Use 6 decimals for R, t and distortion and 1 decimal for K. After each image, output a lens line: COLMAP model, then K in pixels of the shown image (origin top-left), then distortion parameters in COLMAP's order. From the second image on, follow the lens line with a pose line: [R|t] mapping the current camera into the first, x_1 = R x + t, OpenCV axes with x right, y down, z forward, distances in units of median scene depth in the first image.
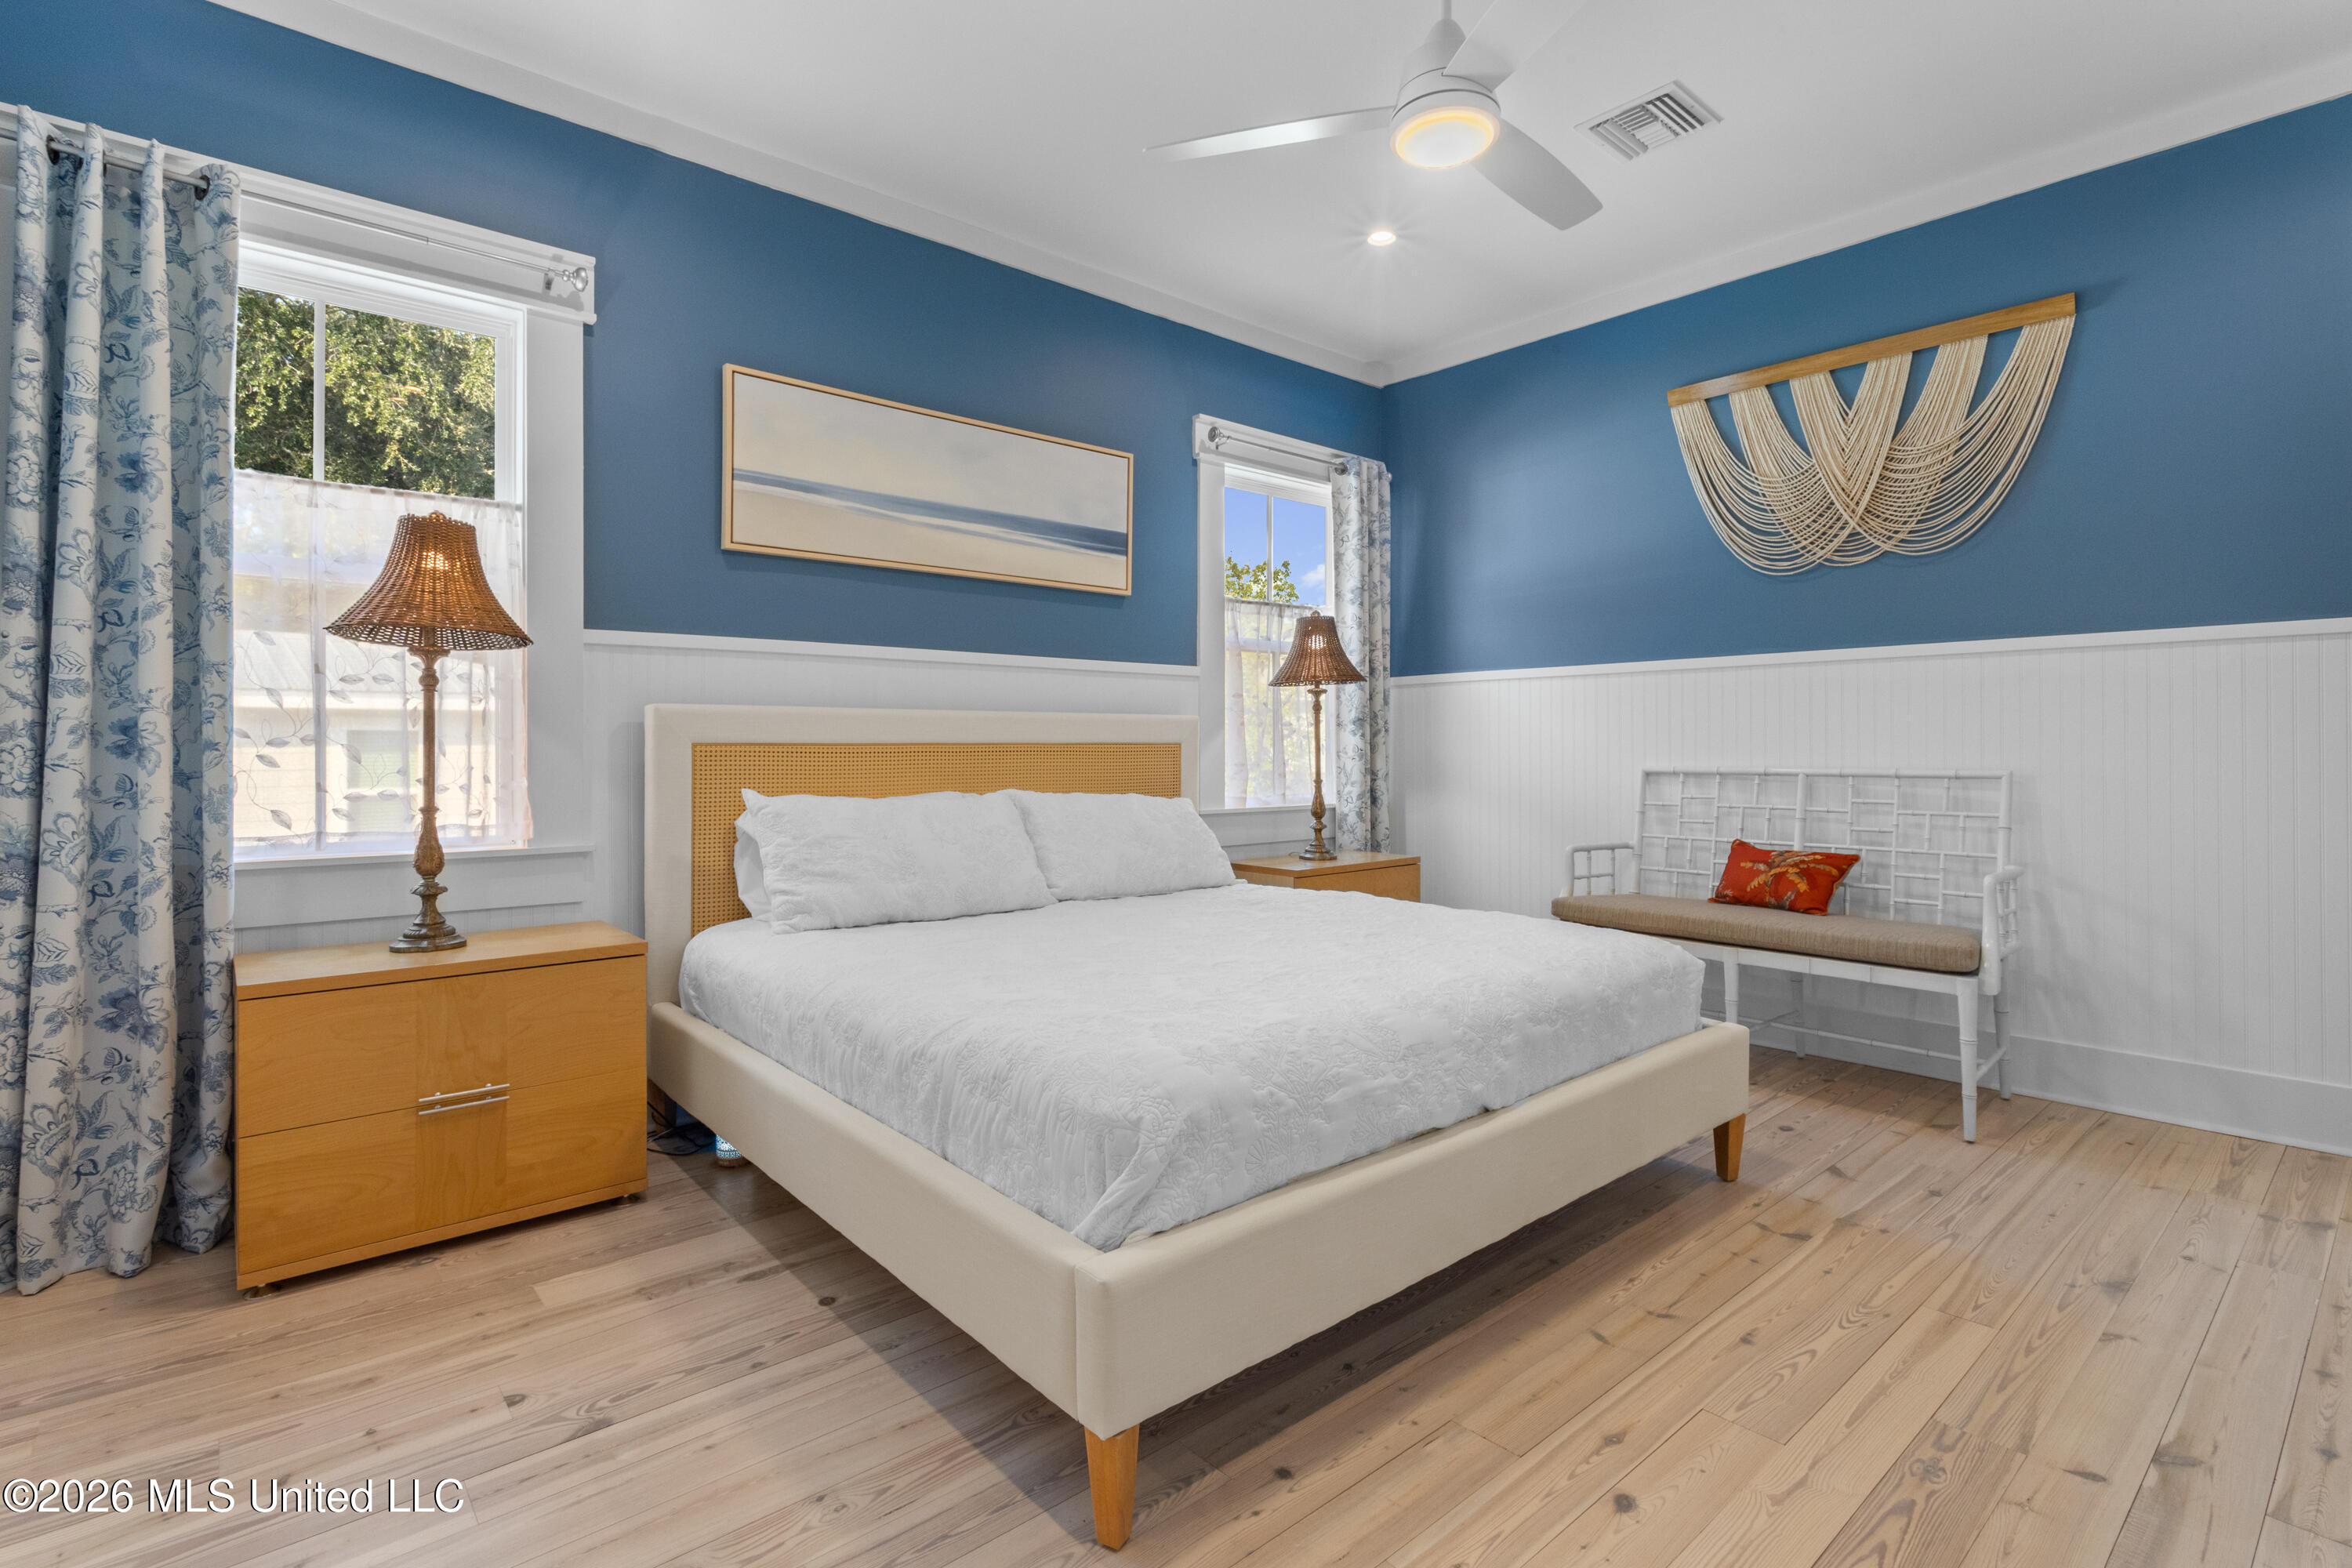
lens RADIAL K [[1107.9, 0, 1178.5], [0, 1107.9, 750.2], [0, 0, 1]] dist [-0.004478, 0.001574]
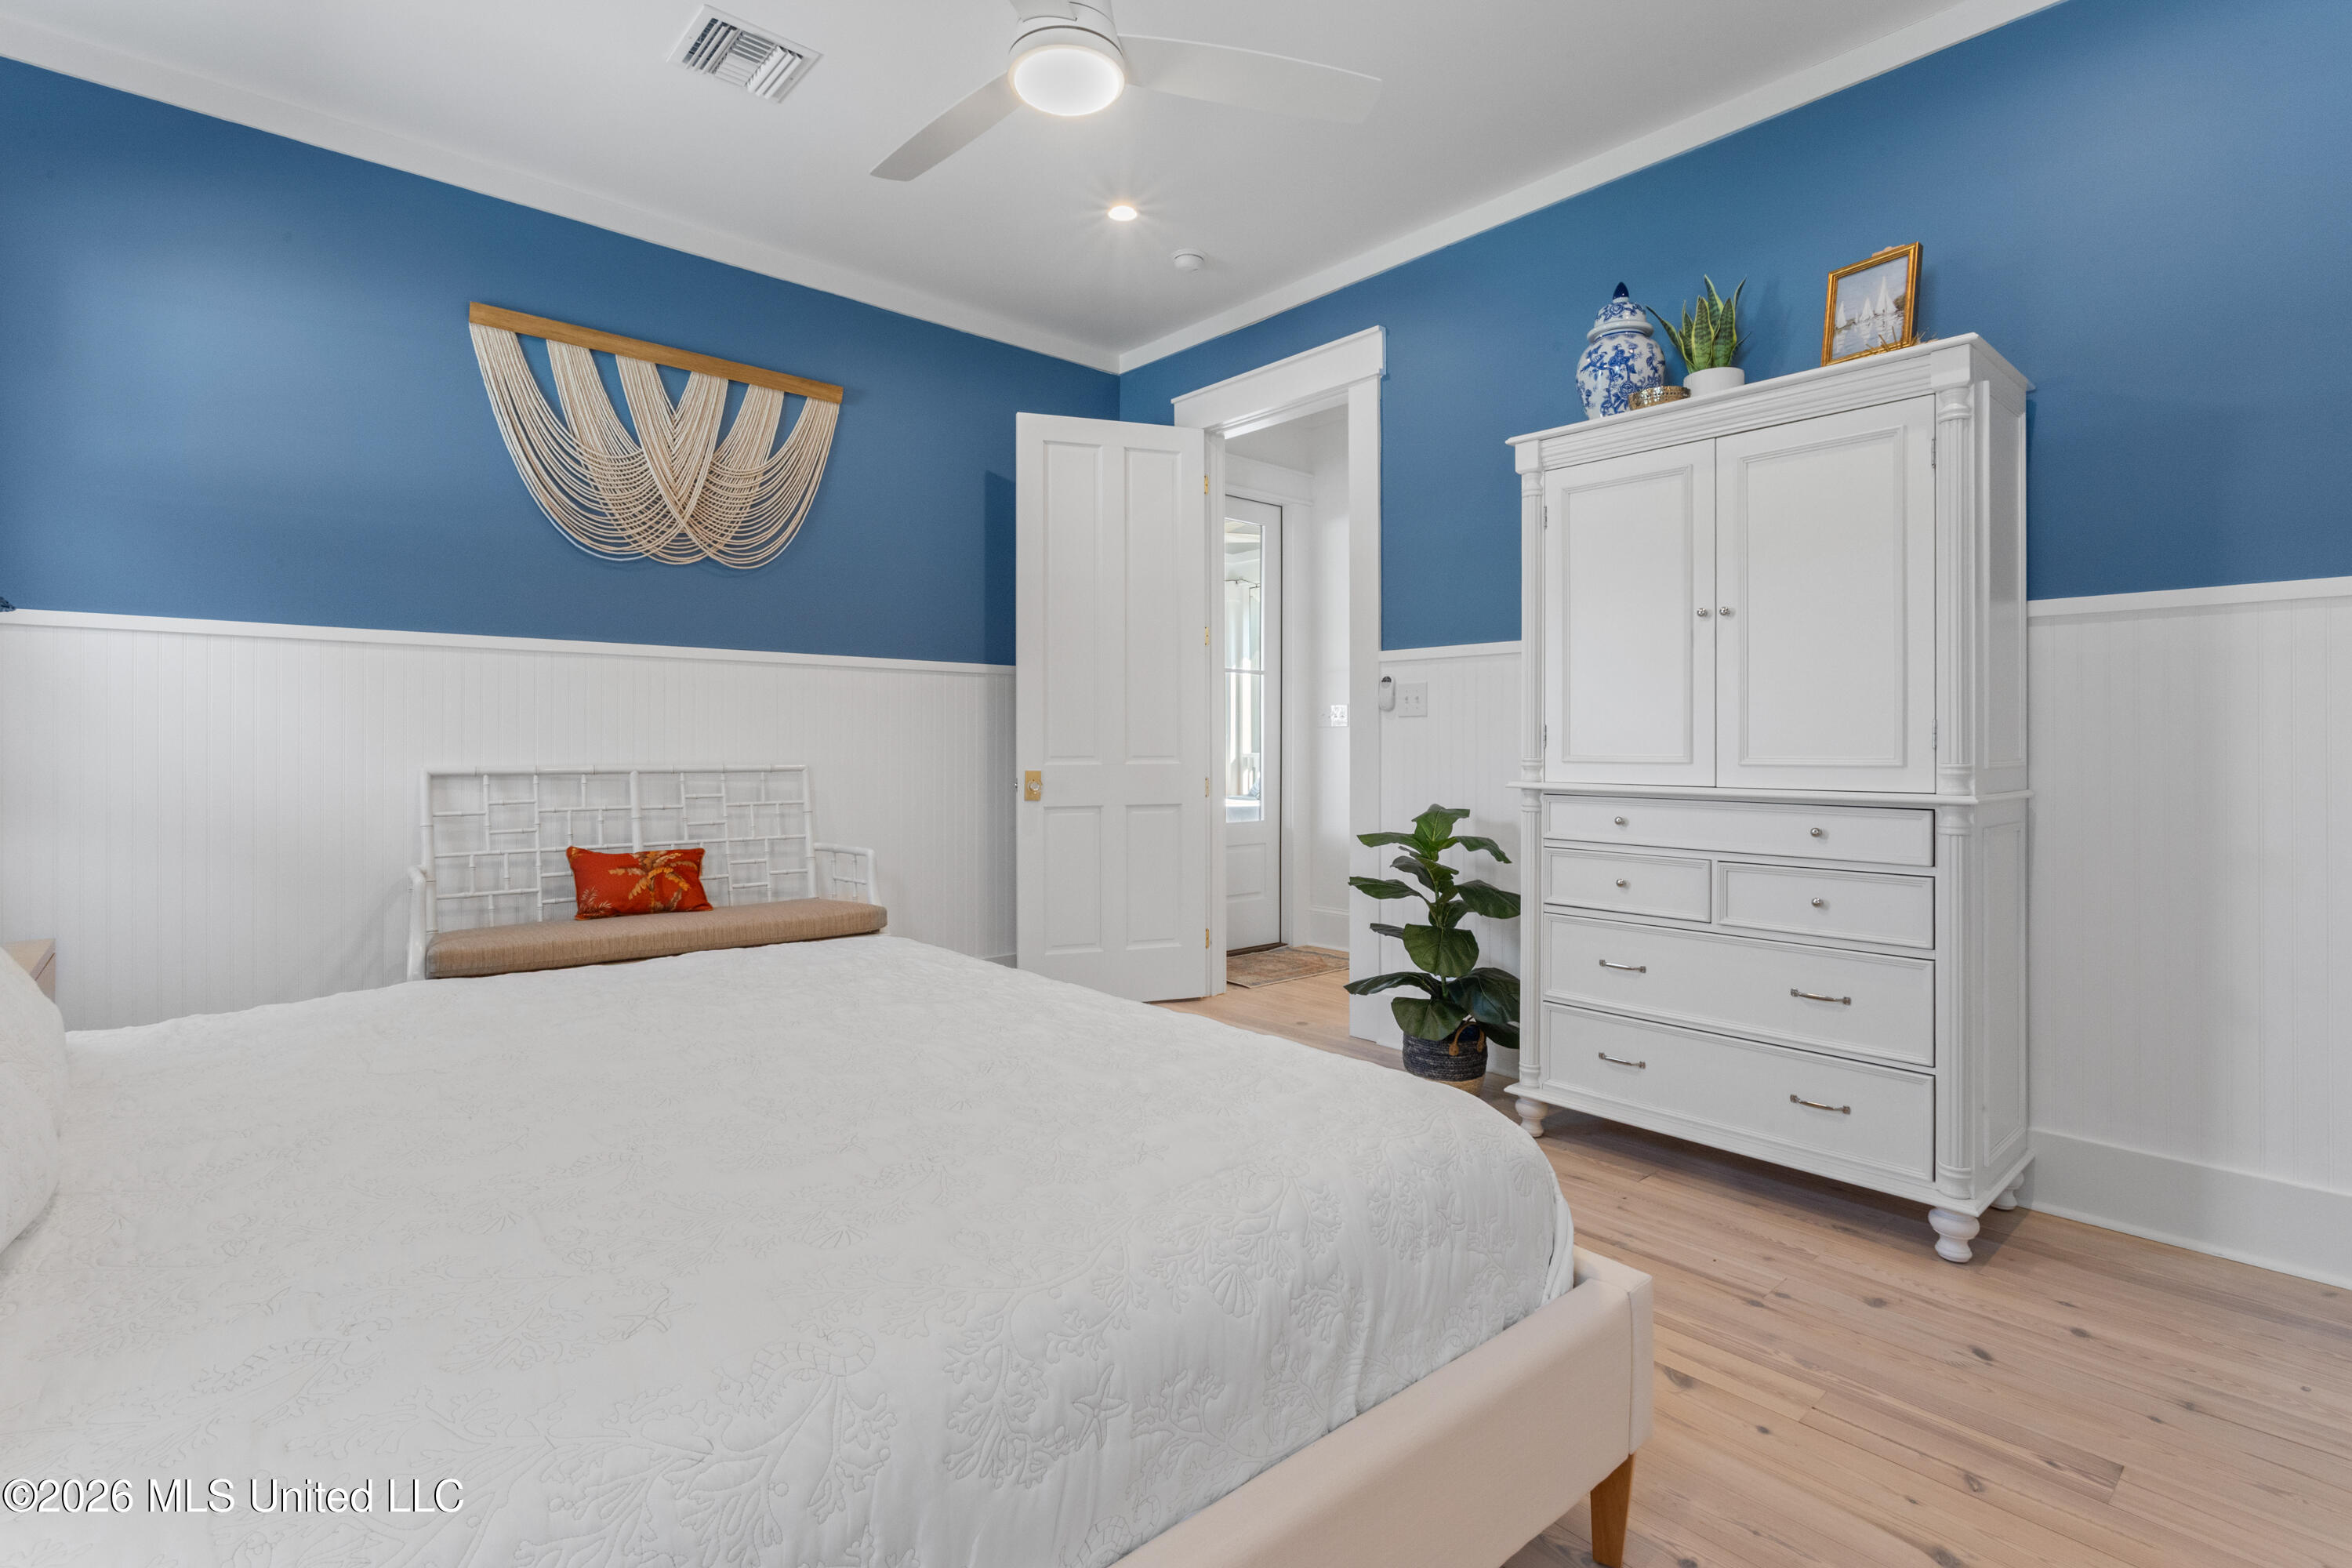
lens RADIAL K [[1107.9, 0, 1171.5], [0, 1107.9, 741.9], [0, 0, 1]] dist [-0.004478, 0.001574]
pose [[-0.009185, 0.005796, 0.999941, -0.421370], [-0.000902, 0.999983, -0.005805, 0.001165], [-0.999957, -0.000955, -0.009180, 0.569962]]
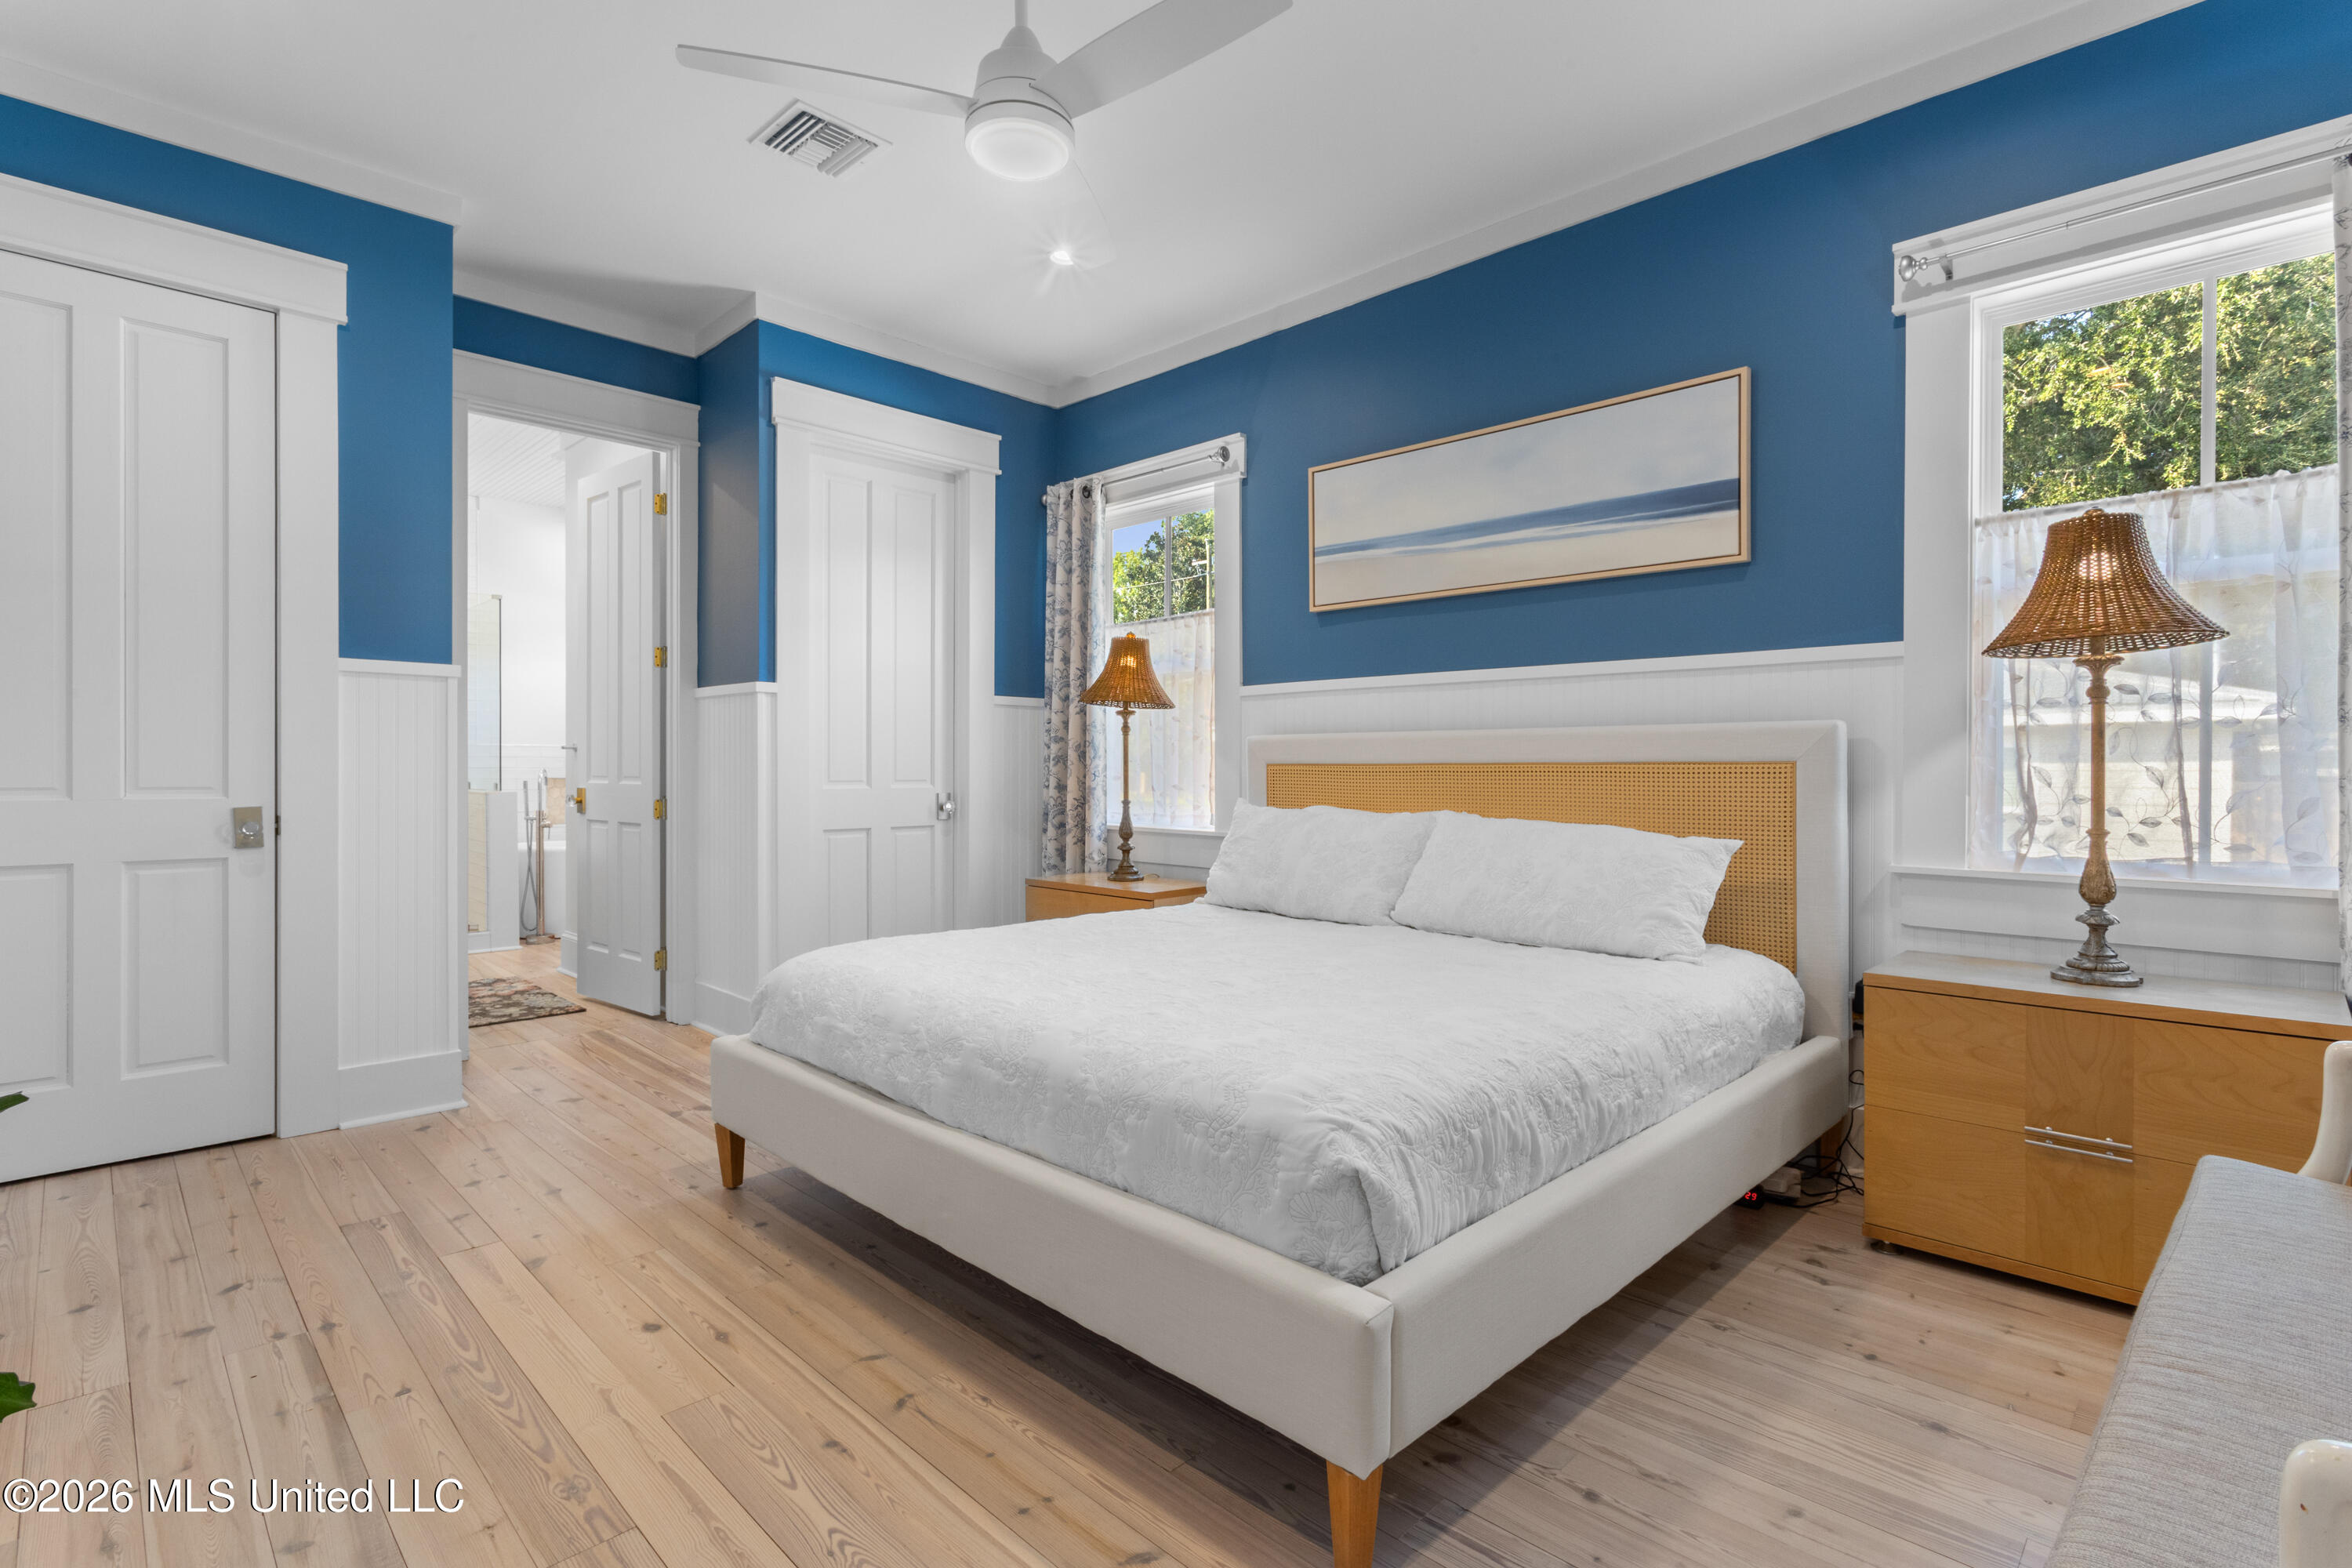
lens RADIAL K [[1107.9, 0, 1167.9], [0, 1107.9, 781.7], [0, 0, 1]] dist [-0.004478, 0.001574]
pose [[0.069381, 0.015511, -0.997470, 0.765915], [-0.001718, 0.999879, 0.015429, -0.004322], [0.997589, 0.000643, 0.069399, 0.657961]]
